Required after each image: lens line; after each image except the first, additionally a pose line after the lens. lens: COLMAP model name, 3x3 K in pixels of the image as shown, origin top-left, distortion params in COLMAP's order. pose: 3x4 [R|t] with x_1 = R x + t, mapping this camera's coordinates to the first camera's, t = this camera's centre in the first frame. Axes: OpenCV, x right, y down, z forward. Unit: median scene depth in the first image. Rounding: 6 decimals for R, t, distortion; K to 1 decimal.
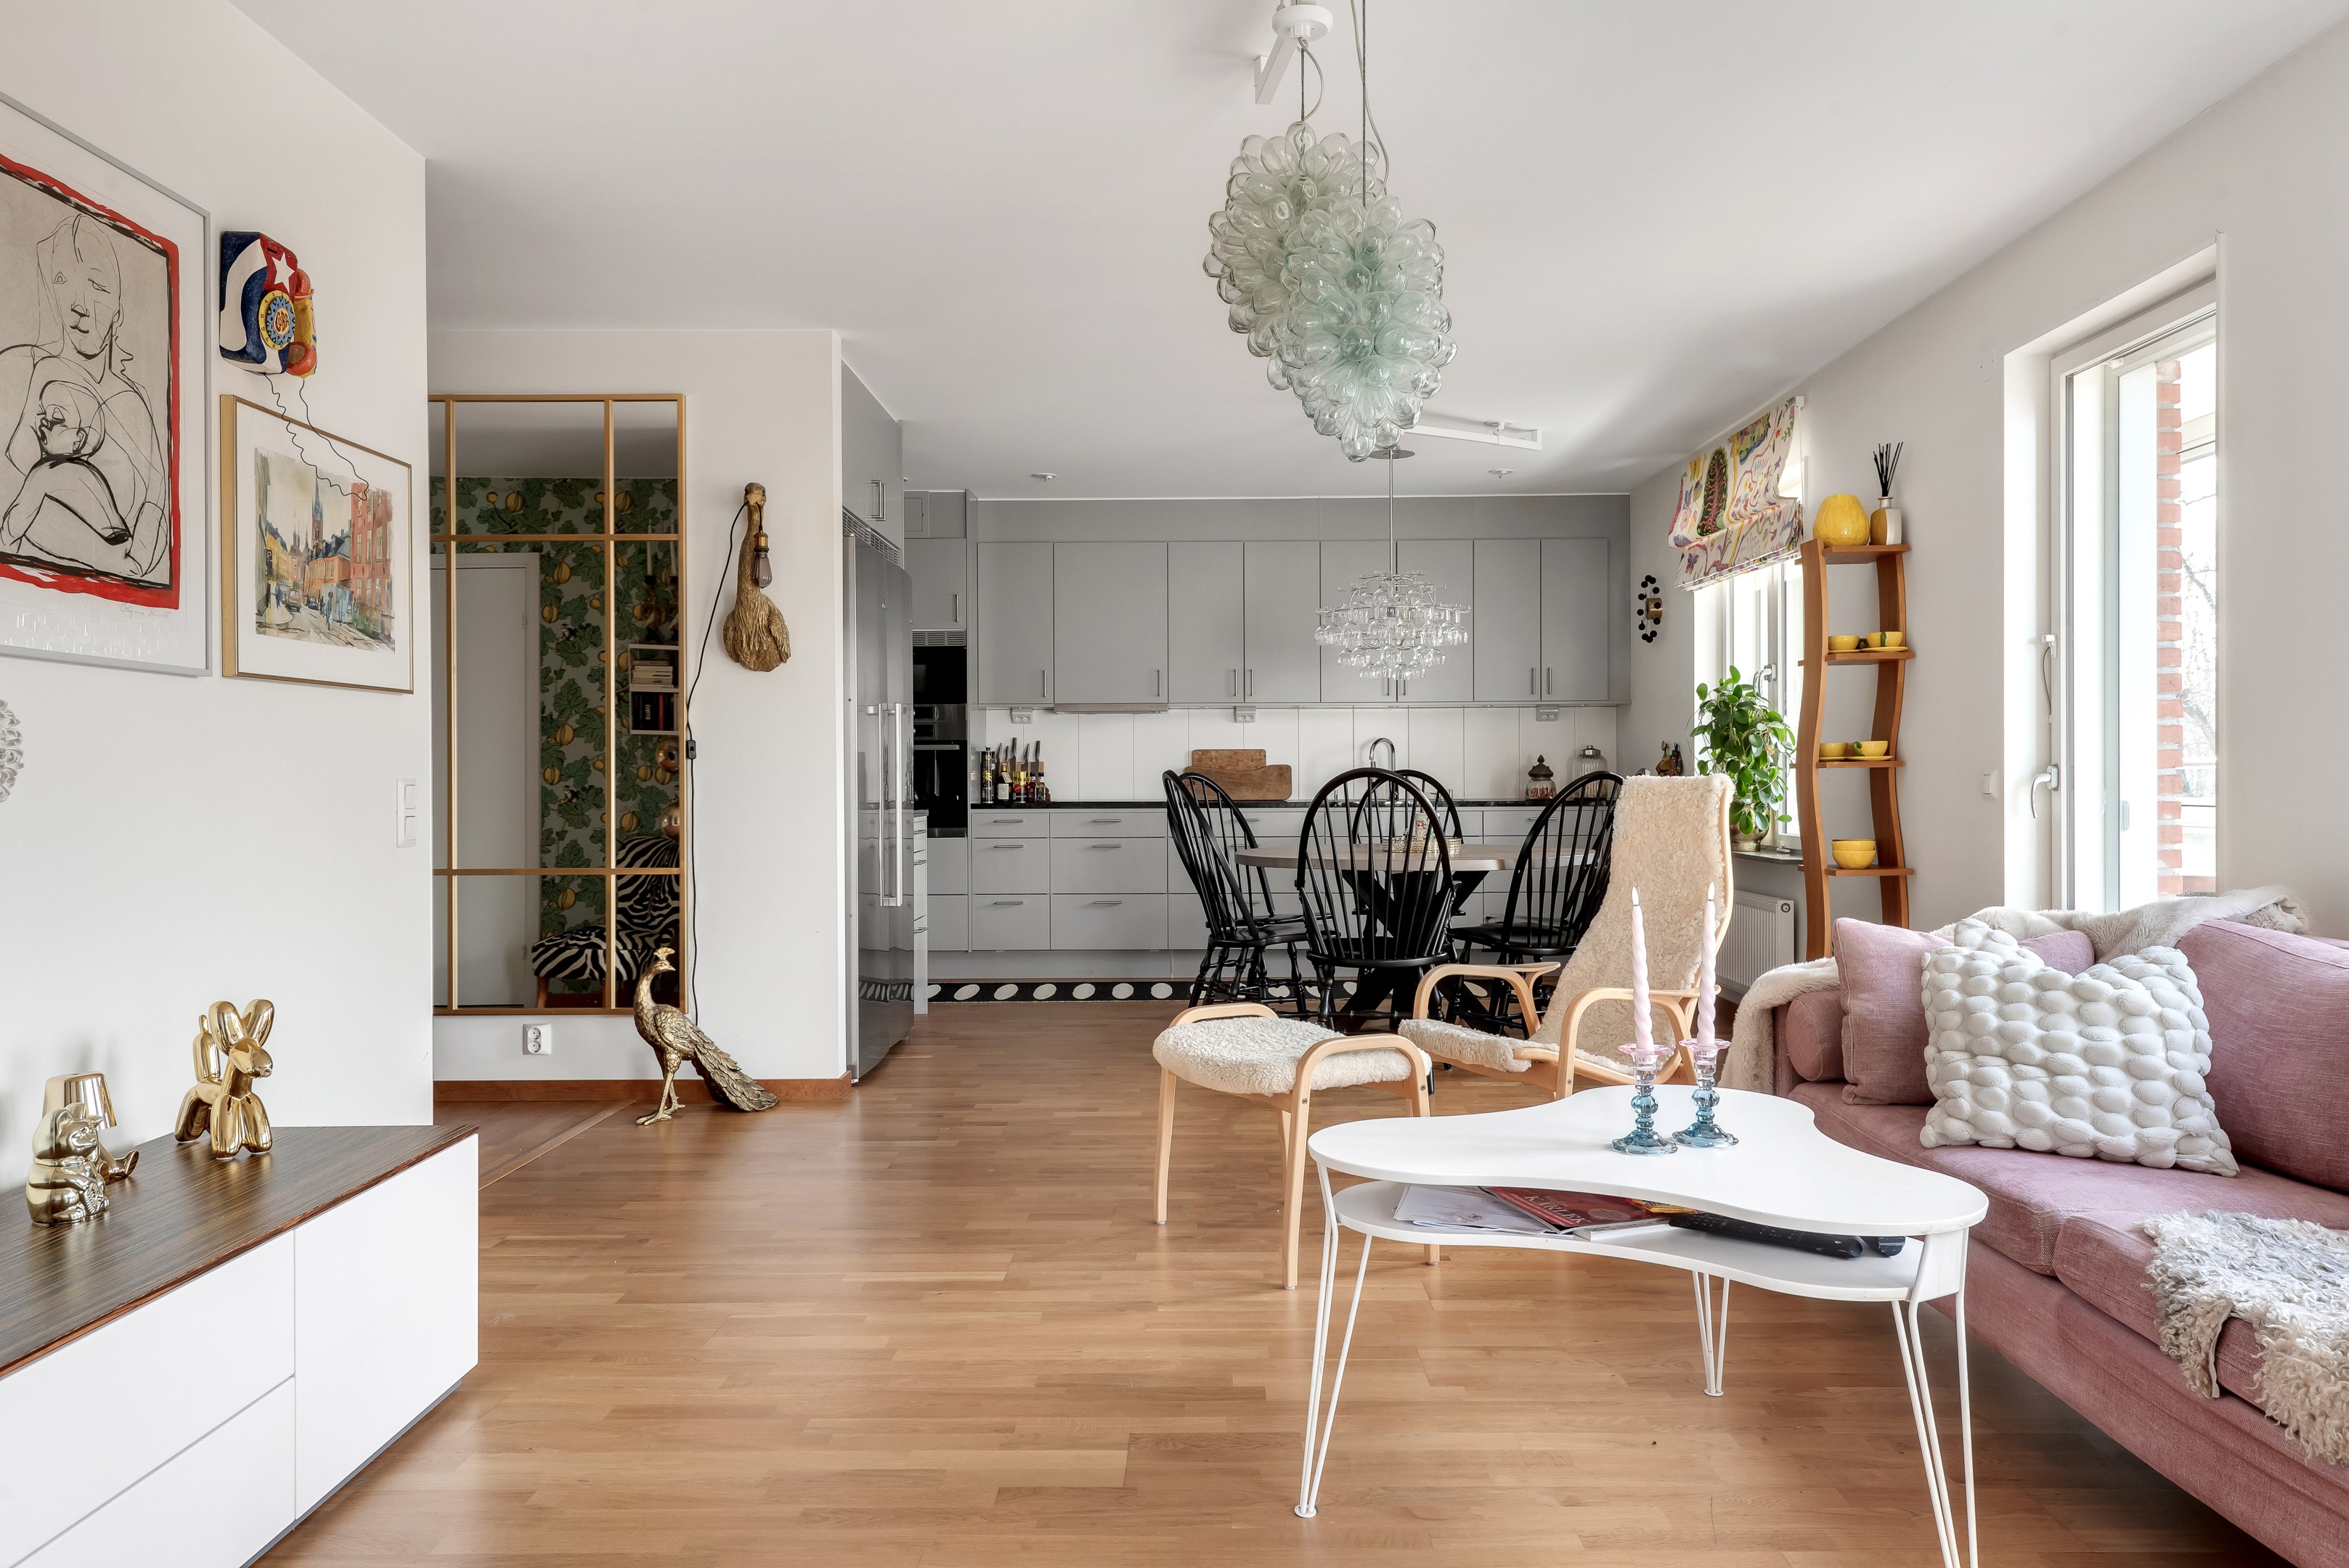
lens RADIAL K [[1412.4, 0, 1179.3], [0, 1412.4, 766.7], [0, 0, 1]] dist [0.022132, -0.012766]
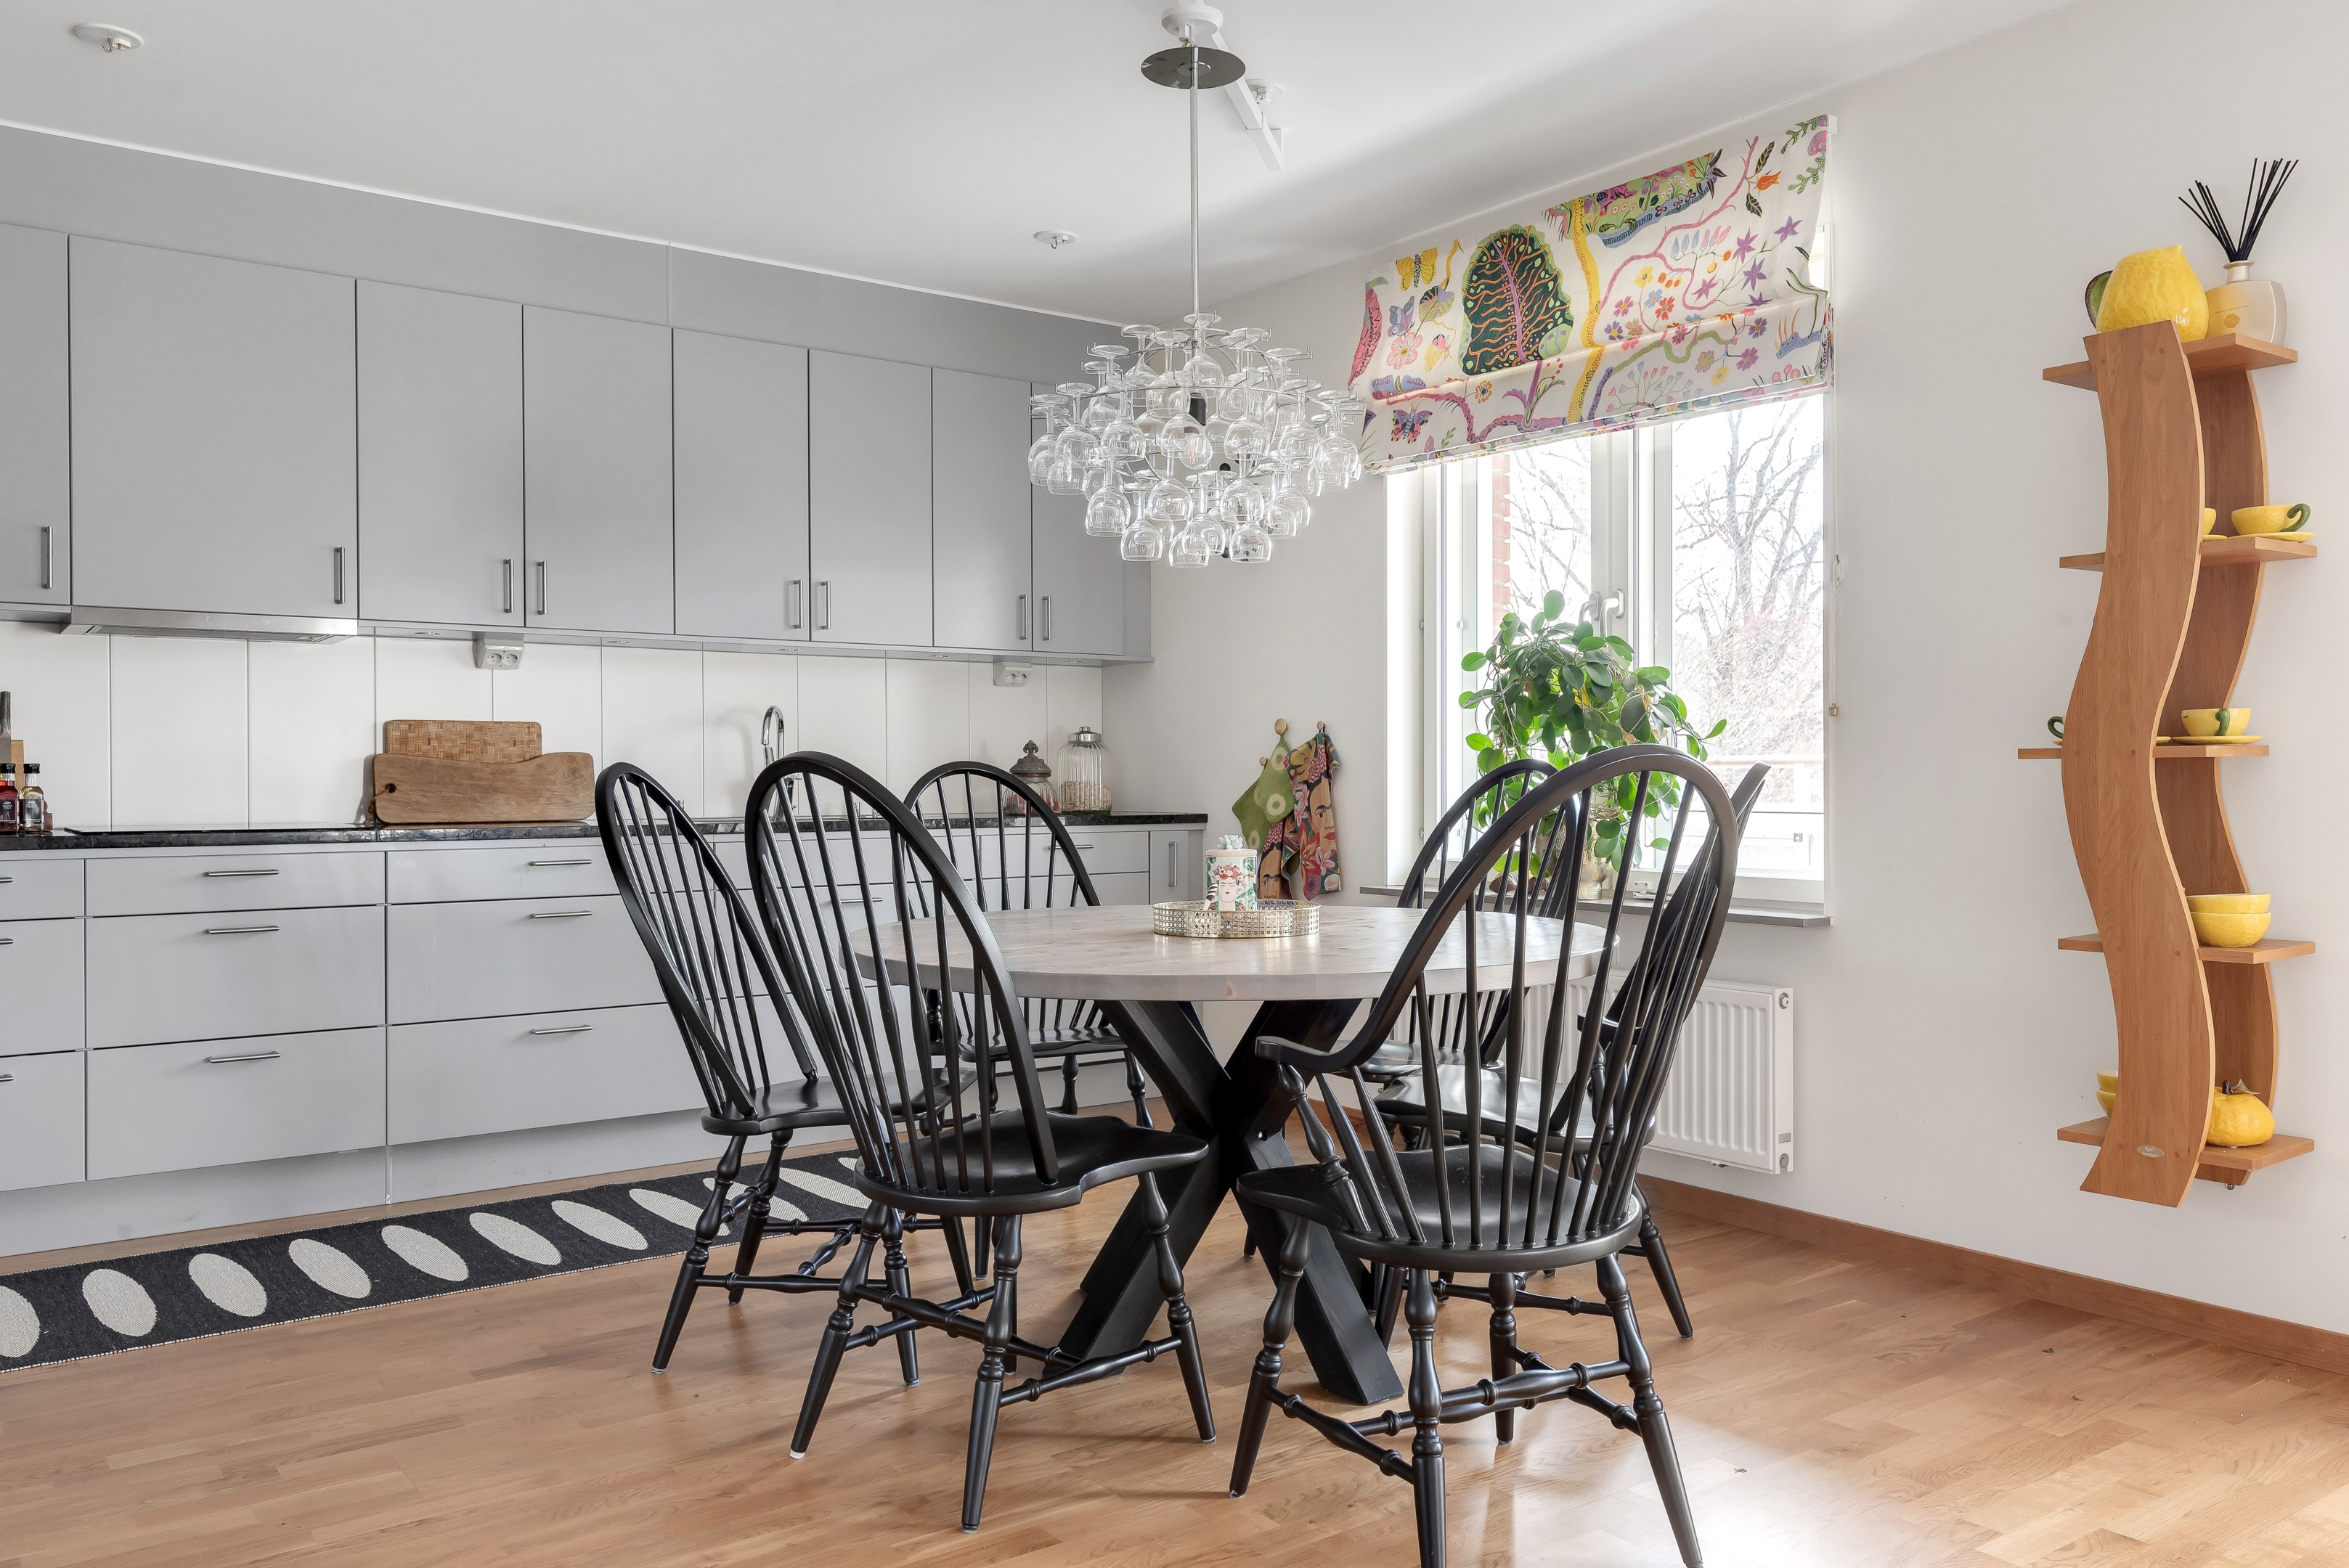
lens RADIAL K [[1735.7, 0, 1176.5], [0, 1735.7, 768.2], [0, 0, 1]] dist [0.030438, -0.001325]
pose [[0.805204, 0.005661, 0.592970, -0.139176], [0.000551, 0.999947, -0.010294, 0.011896], [-0.592997, 0.008615, 0.805159, 0.372336]]
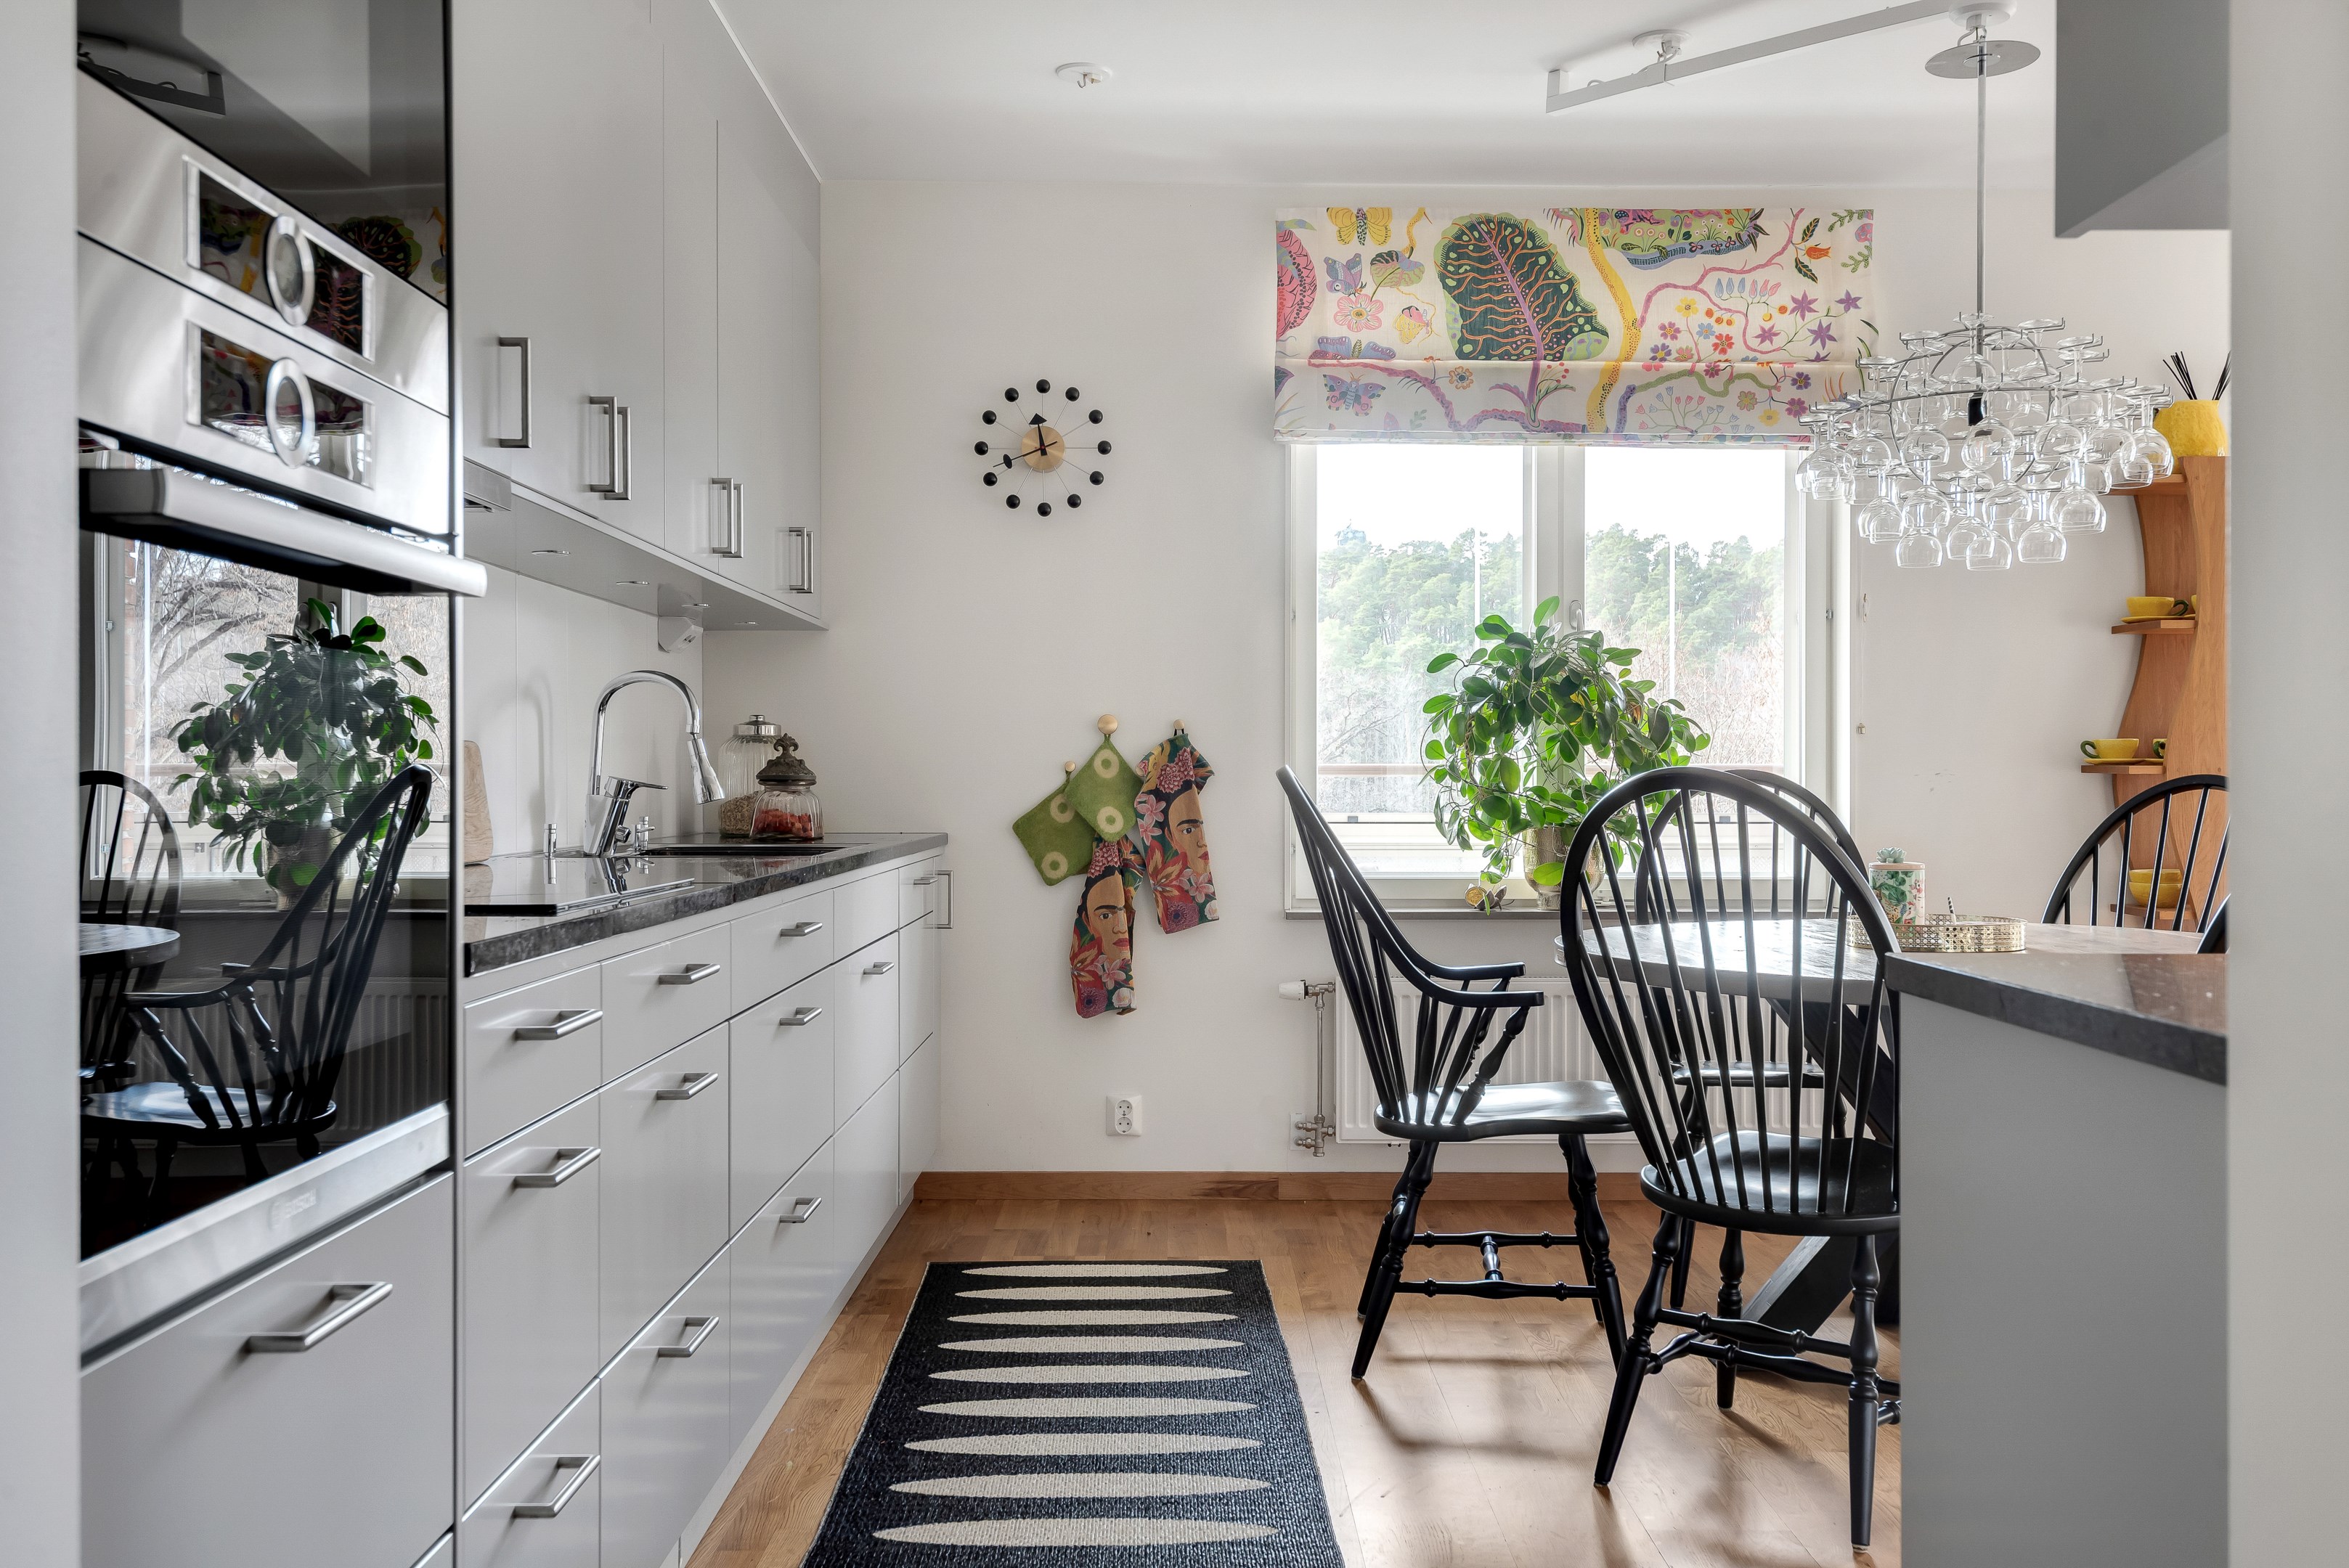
lens RADIAL K [[2022.4, 0, 1165.3], [0, 2022.4, 796.6], [0, 0, 1]] dist [0.019153, 0.003290]
pose [[-0.002495, -0.004193, 0.999988, -0.351990], [0.006147, 0.999972, 0.004209, 0.009144], [-0.999978, 0.006157, -0.002470, 0.871969]]
